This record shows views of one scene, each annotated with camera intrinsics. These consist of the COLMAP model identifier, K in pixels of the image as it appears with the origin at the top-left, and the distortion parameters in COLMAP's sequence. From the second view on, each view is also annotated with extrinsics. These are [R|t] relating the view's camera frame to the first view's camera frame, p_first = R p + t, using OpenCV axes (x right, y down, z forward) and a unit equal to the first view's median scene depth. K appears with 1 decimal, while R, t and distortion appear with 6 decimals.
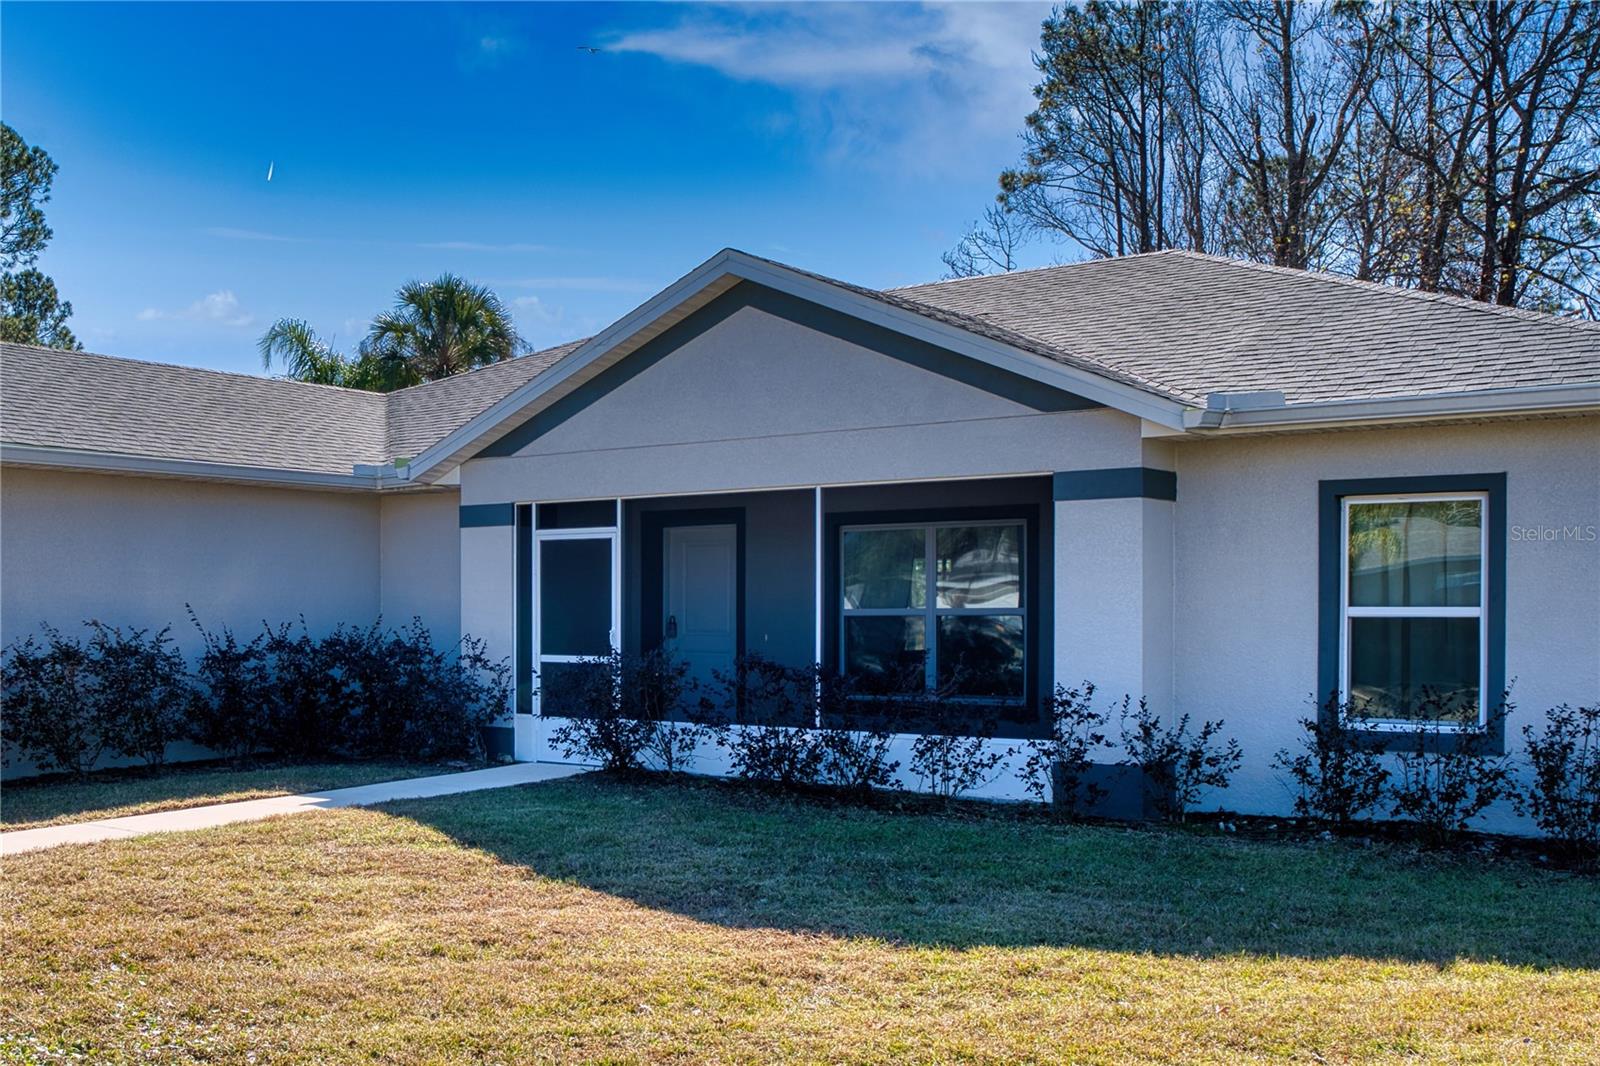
lens RADIAL K [[1303.7, 0, 614.5], [0, 1303.7, 602.6], [0, 0, 1]] dist [-0.035085, 0.011158]
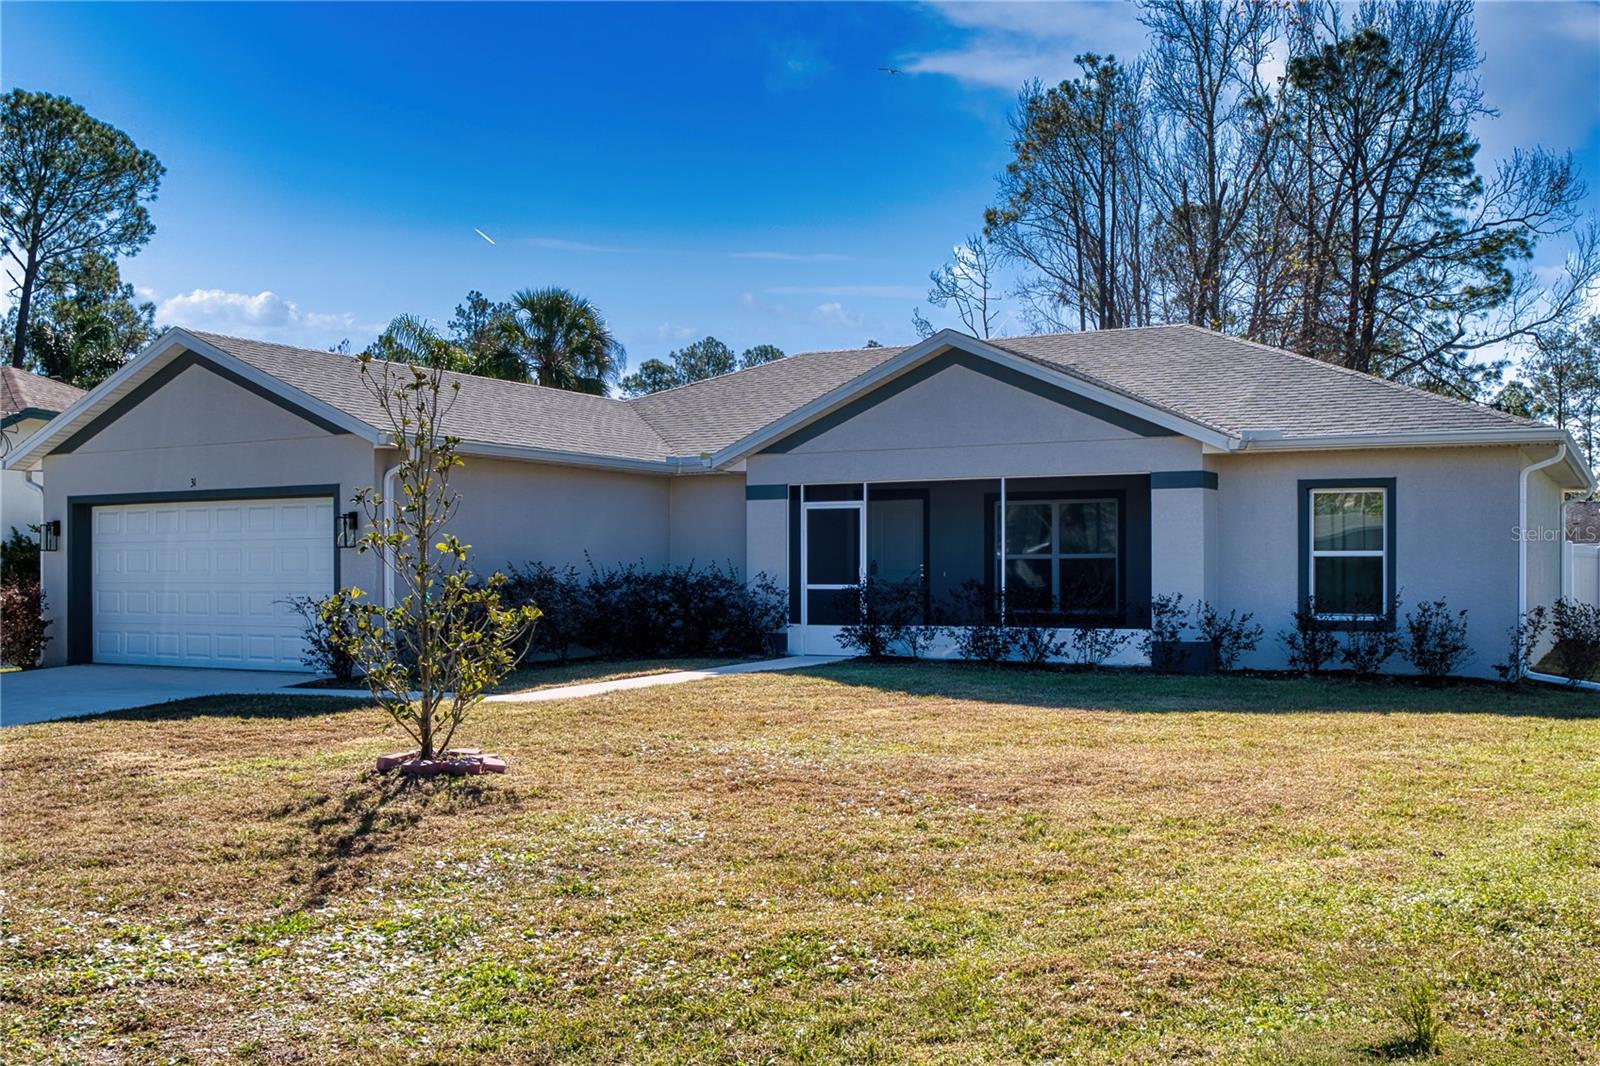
lens RADIAL K [[1144.1, 0, 802.6], [0, 1144.1, 546.0], [0, 0, 1]] dist [-0.048859, 0.000123]
pose [[0.989168, 0.004010, 0.146736, -0.261001], [-0.001675, 0.999870, -0.016030, 0.016620], [-0.146781, 0.015611, 0.989046, -0.321556]]
